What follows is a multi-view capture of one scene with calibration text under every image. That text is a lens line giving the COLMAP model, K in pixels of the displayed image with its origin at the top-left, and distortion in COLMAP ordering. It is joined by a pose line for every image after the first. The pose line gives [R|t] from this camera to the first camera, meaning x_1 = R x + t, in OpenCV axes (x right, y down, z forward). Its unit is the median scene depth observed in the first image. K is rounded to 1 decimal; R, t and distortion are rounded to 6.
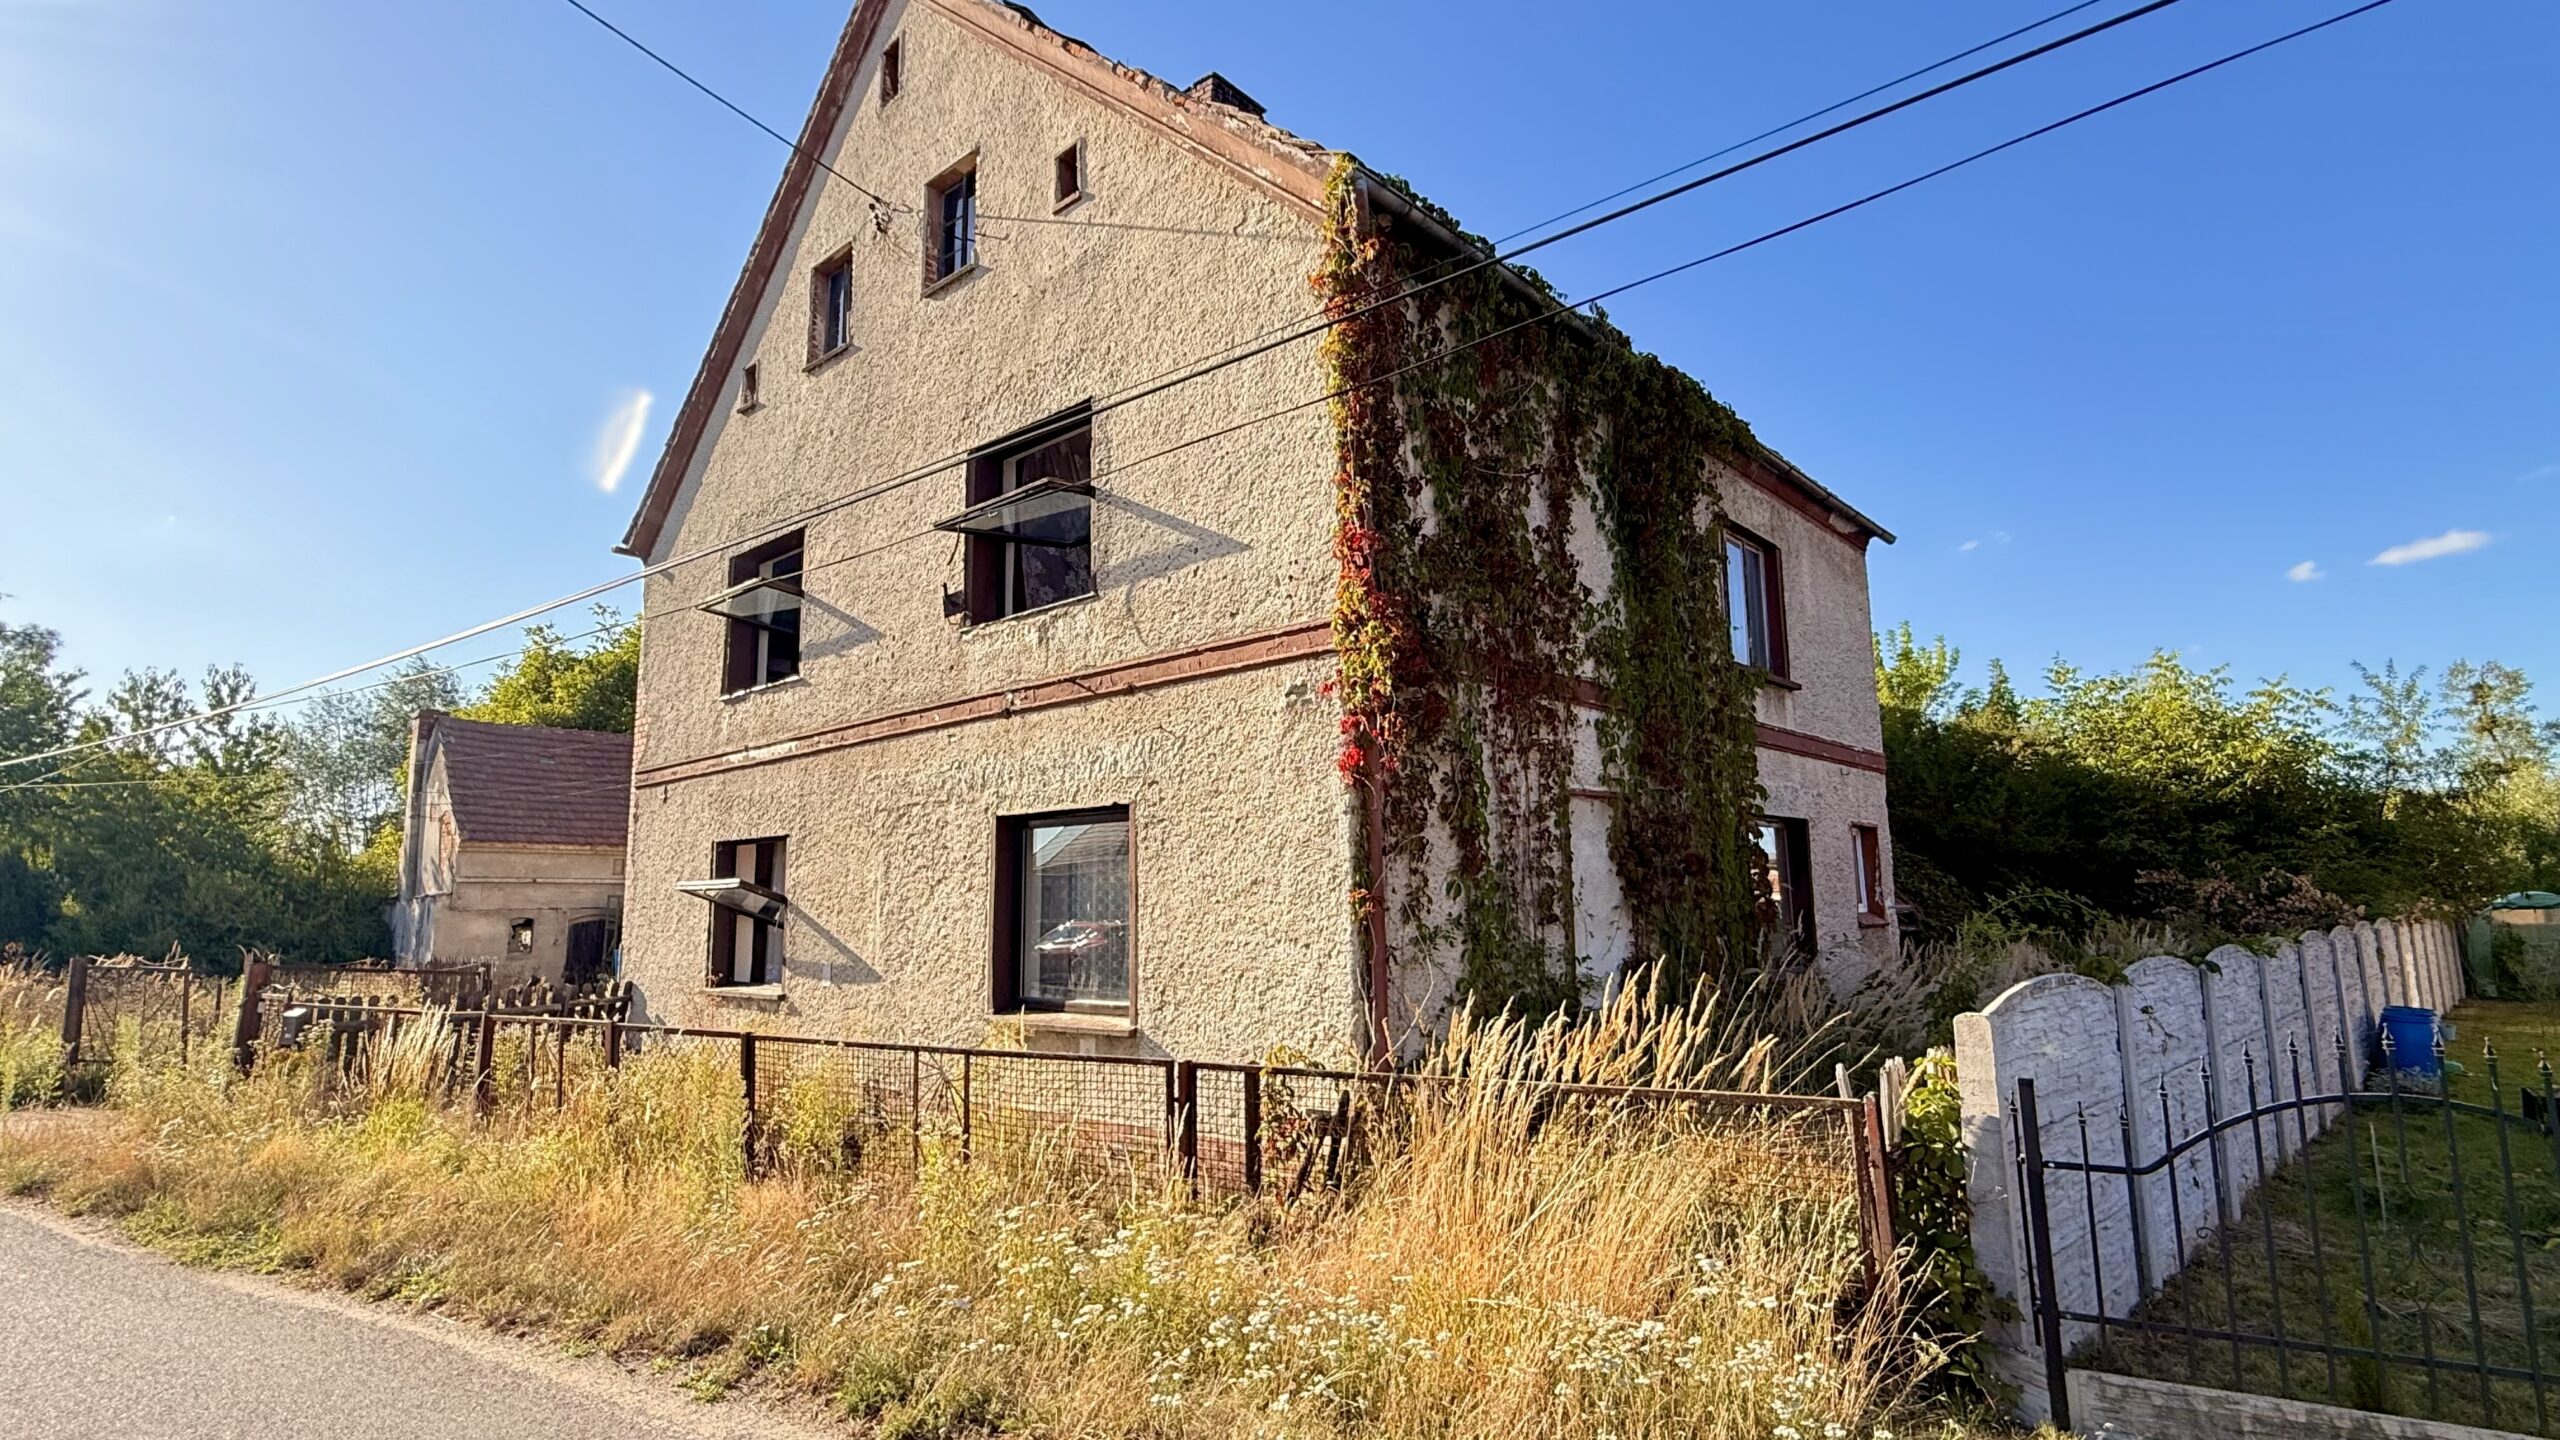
lens RADIAL K [[1239.2, 0, 1287.7], [0, 1239.2, 718.4], [0, 0, 1]] dist [-0.001366, -0.000656]
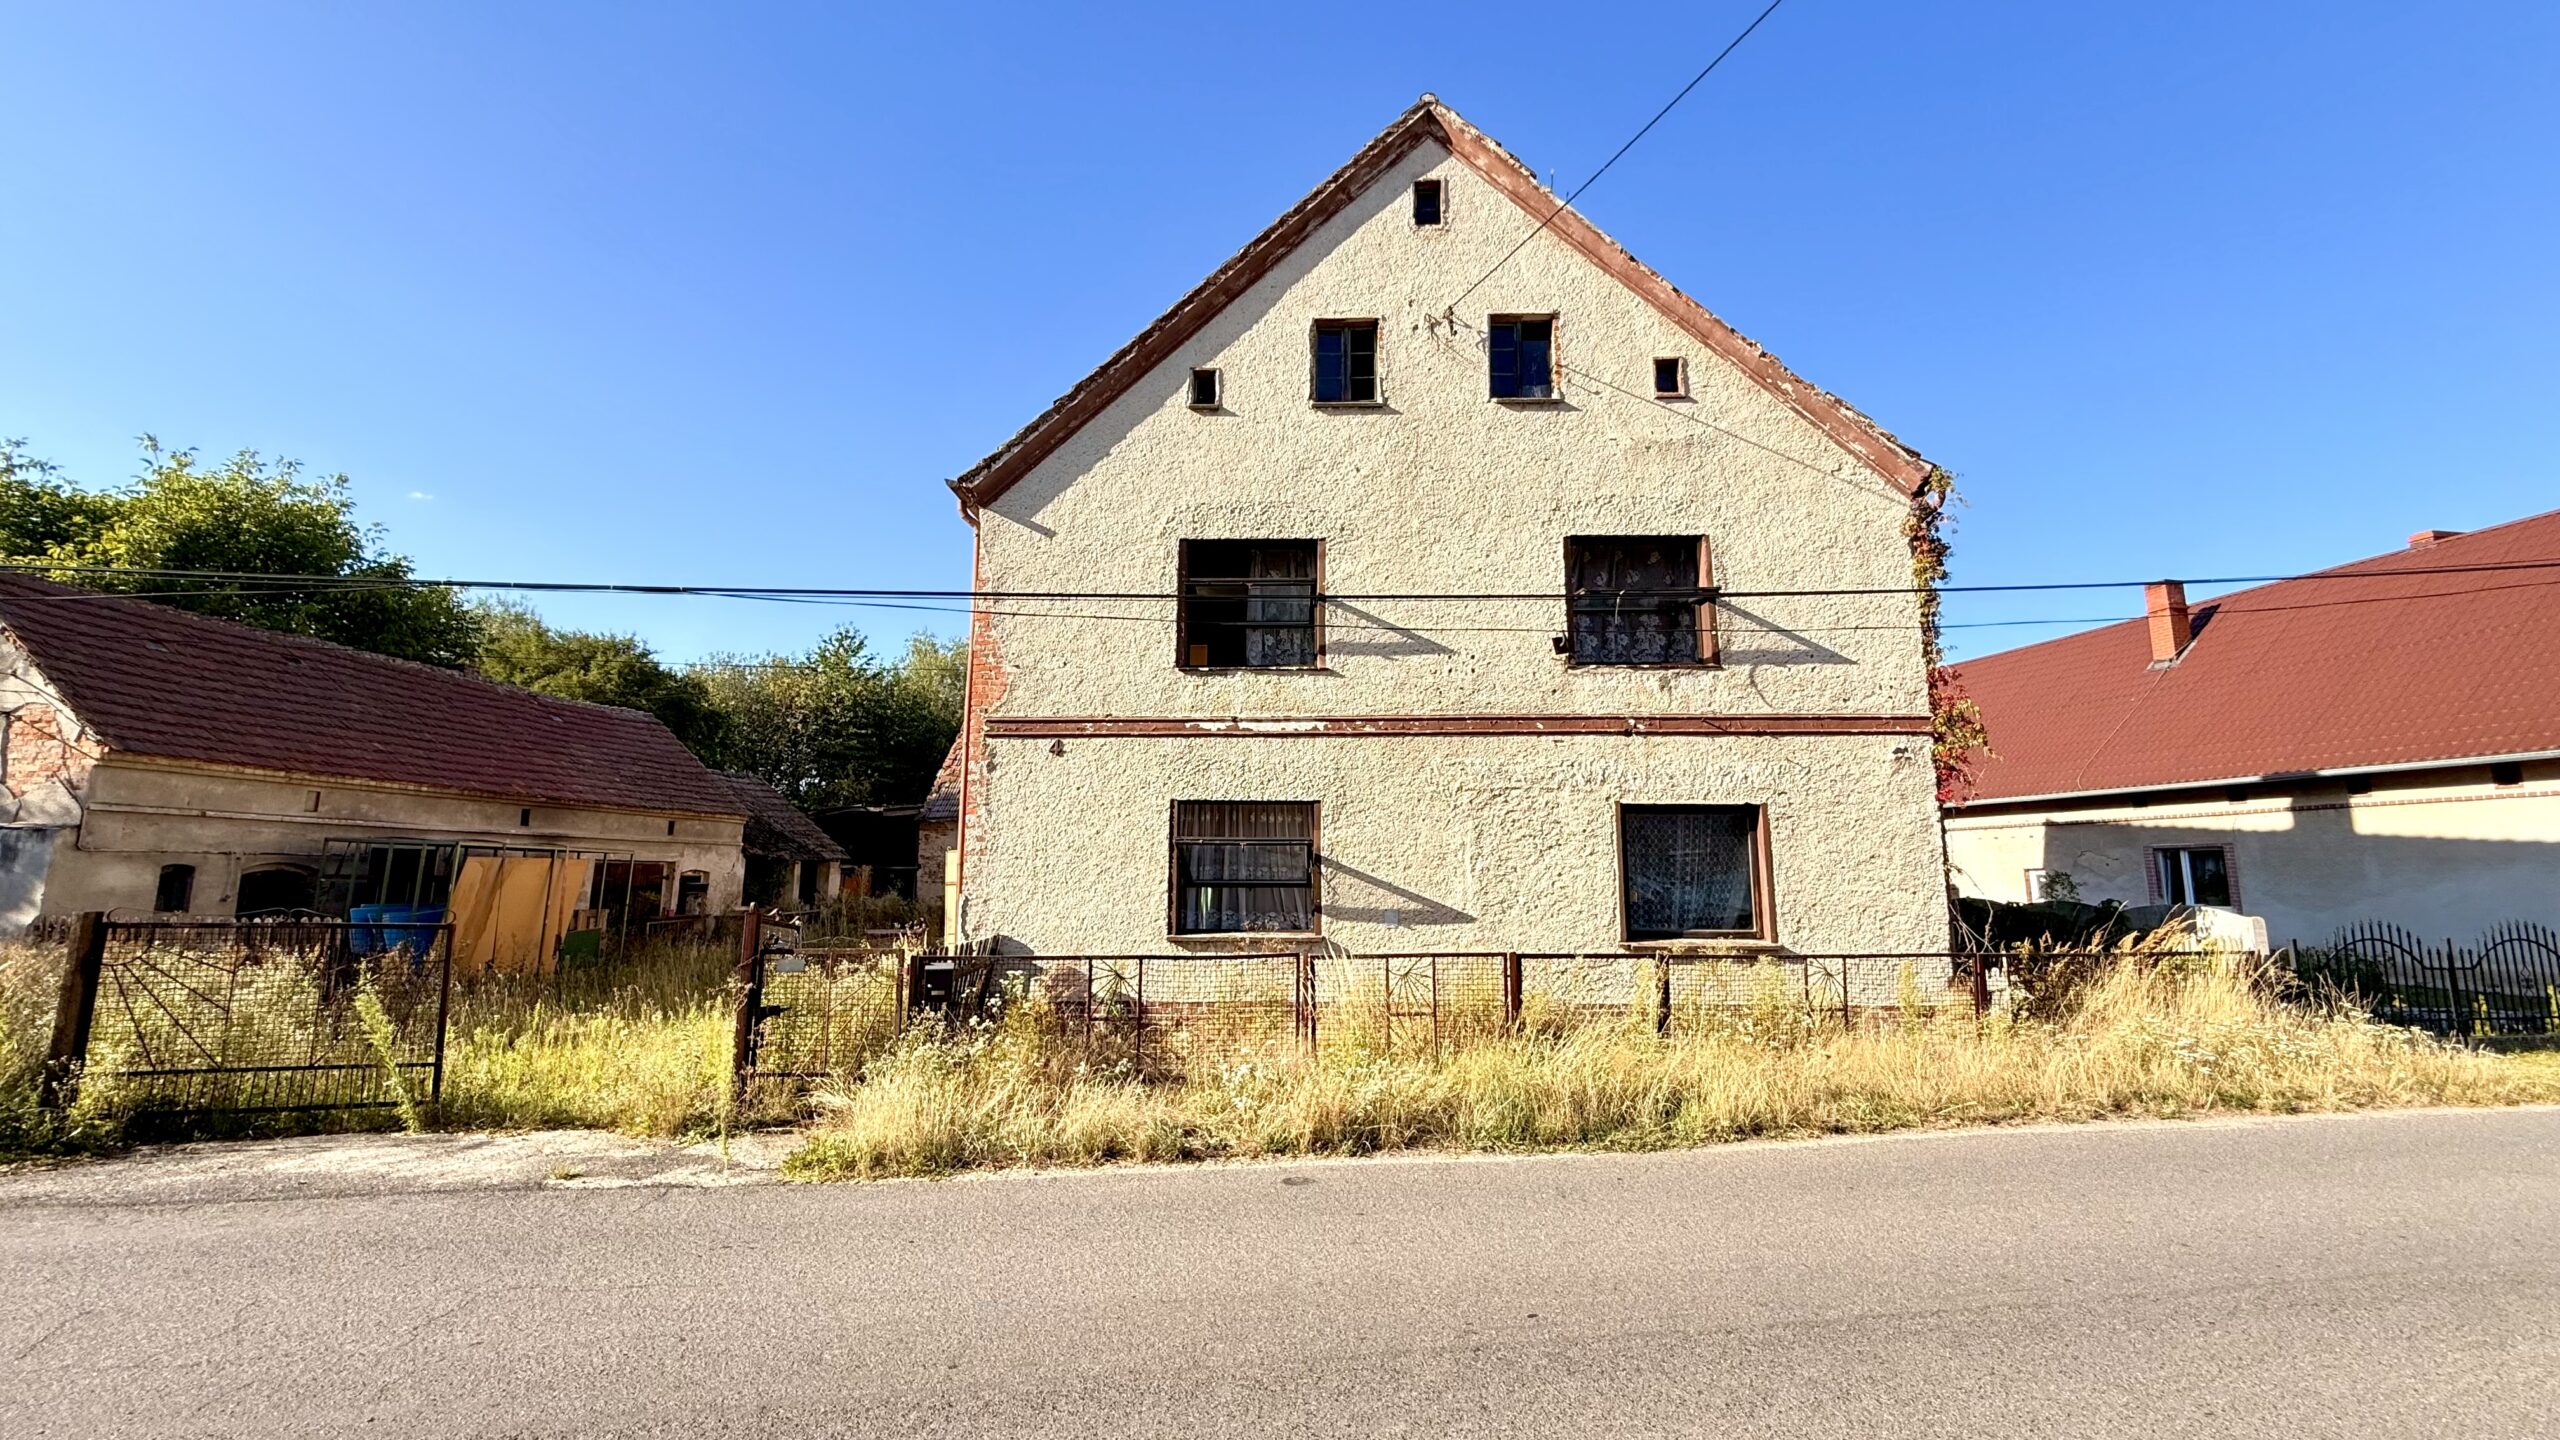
lens RADIAL K [[1029.5, 0, 1291.4], [0, 1029.5, 719.2], [0, 0, 1]] dist [-0.002298, 0.000483]
pose [[0.764356, 0.119017, 0.633715, -1.244822], [-0.113280, 0.992318, -0.049734, 0.081497], [-0.634766, -0.033773, 0.771966, 0.316115]]
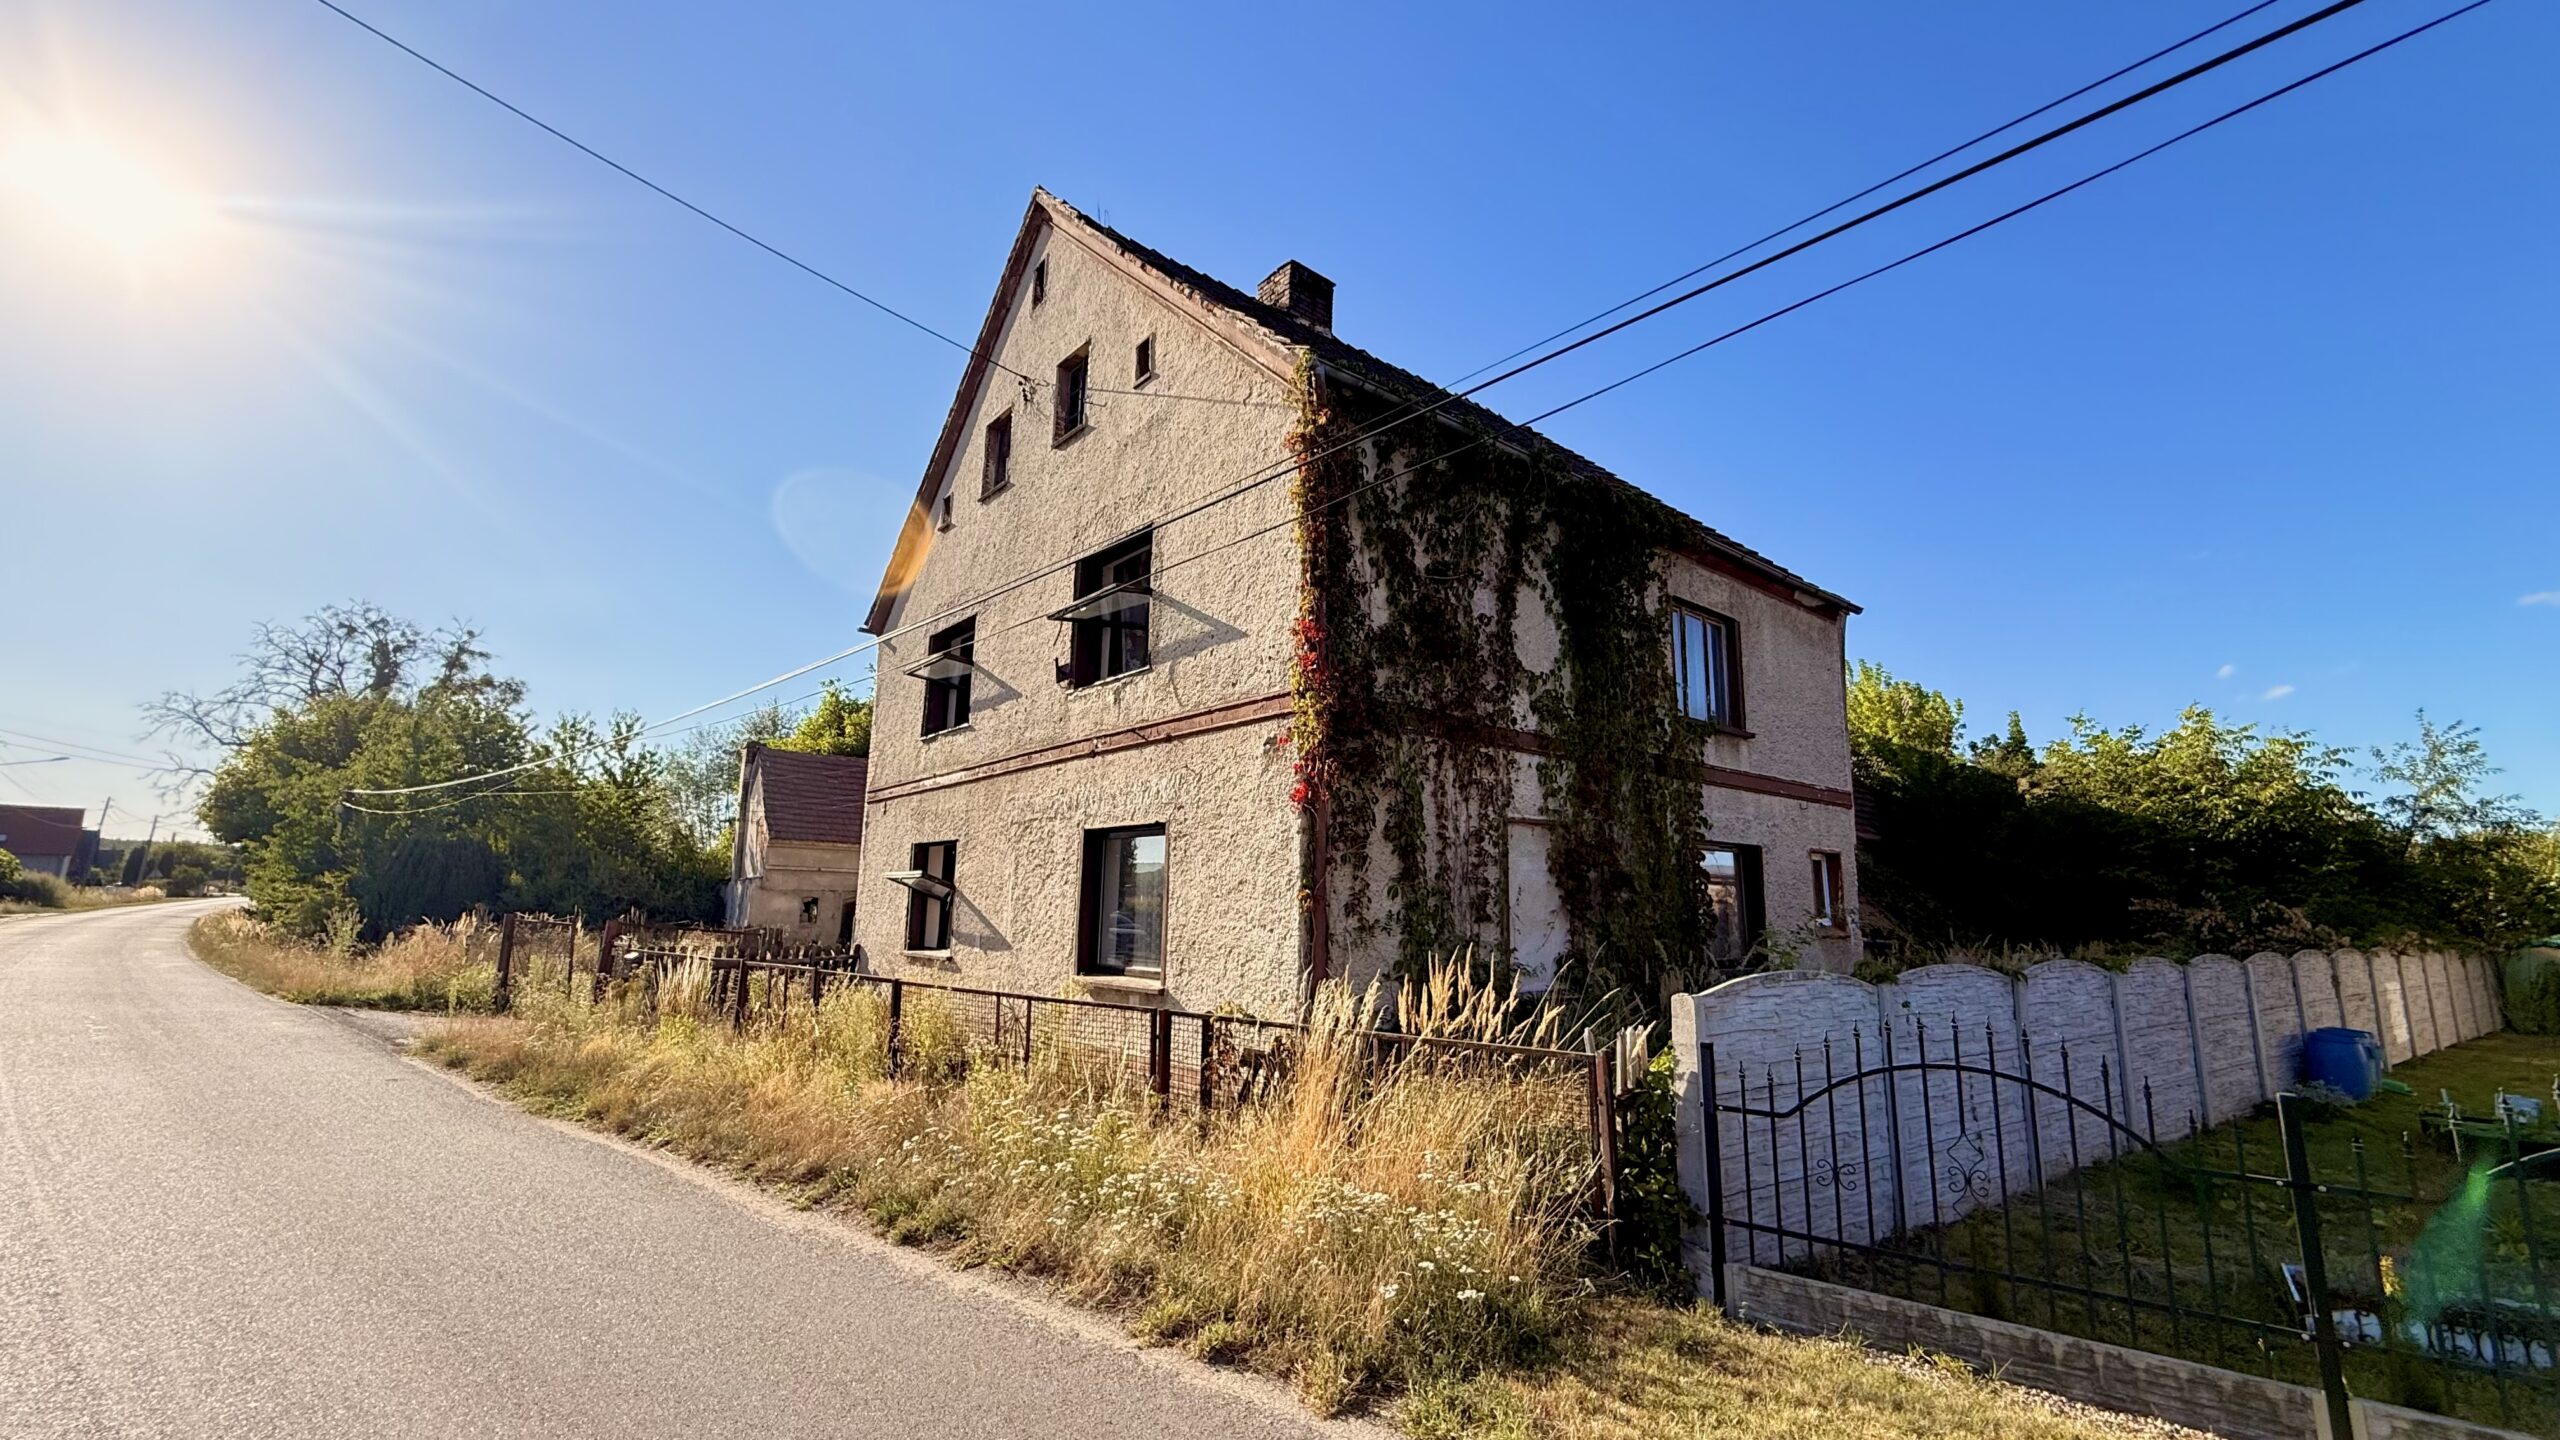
lens RADIAL K [[1029.5, 0, 1280.5], [0, 1029.5, 722.1], [0, 0, 1]] dist [-0.002298, 0.000483]
pose [[0.988065, 0.005024, -0.153956, 0.146791], [-0.009287, 0.999593, -0.026983, -0.010175], [0.153758, 0.028091, 0.987709, -0.085329]]
